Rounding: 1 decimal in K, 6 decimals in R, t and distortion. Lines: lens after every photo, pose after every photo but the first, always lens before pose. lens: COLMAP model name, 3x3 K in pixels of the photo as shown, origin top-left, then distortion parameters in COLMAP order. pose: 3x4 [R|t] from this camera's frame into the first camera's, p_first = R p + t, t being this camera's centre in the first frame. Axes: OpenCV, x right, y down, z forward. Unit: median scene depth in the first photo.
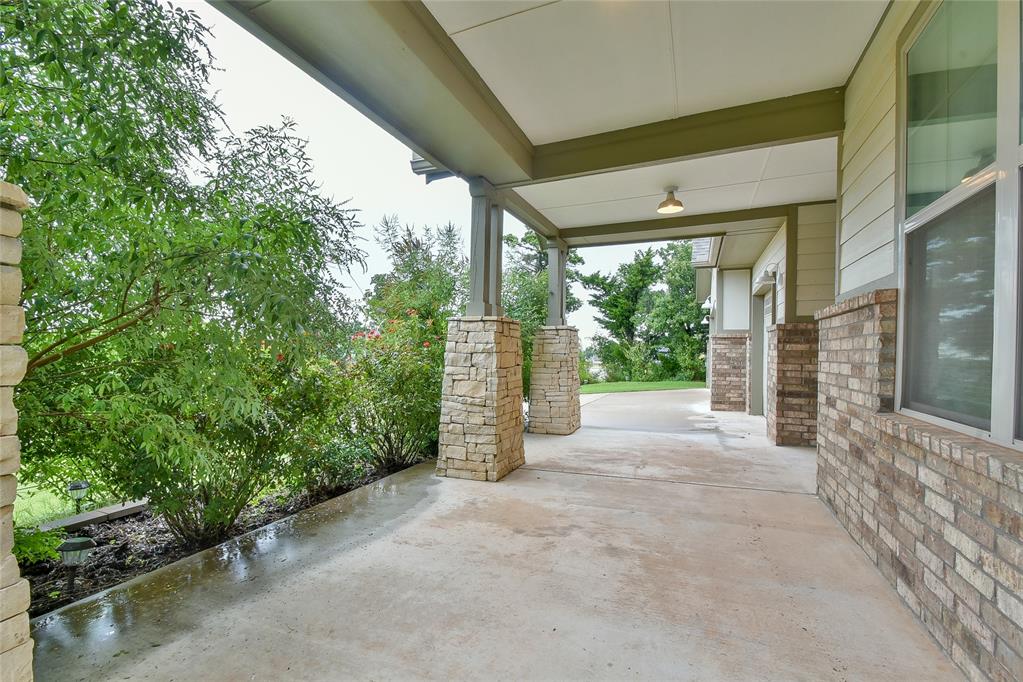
lens RADIAL K [[459.5, 0, 514.2], [0, 459.5, 347.4], [0, 0, 1]] dist [0.000550, -0.001185]
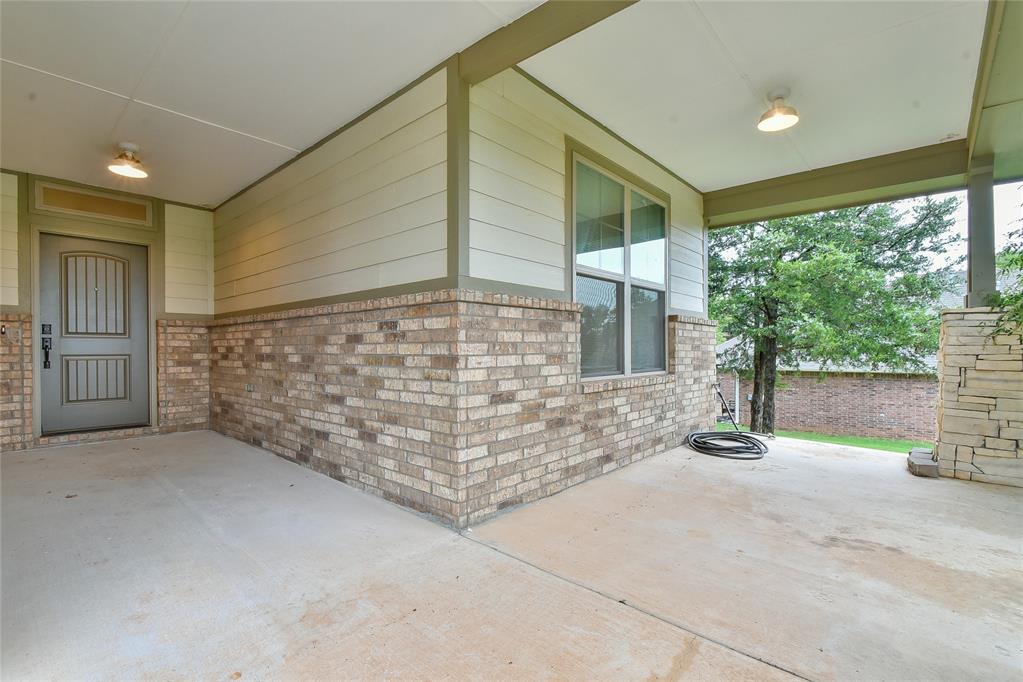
lens RADIAL K [[459.5, 0, 503.8], [0, 459.5, 346.4], [0, 0, 1]] dist [0.000550, -0.001185]
pose [[-0.932800, -0.010680, 0.360237, 0.436151], [-0.013149, 0.999904, -0.004404, 0.024360], [-0.360155, -0.008845, -0.932851, 2.306177]]
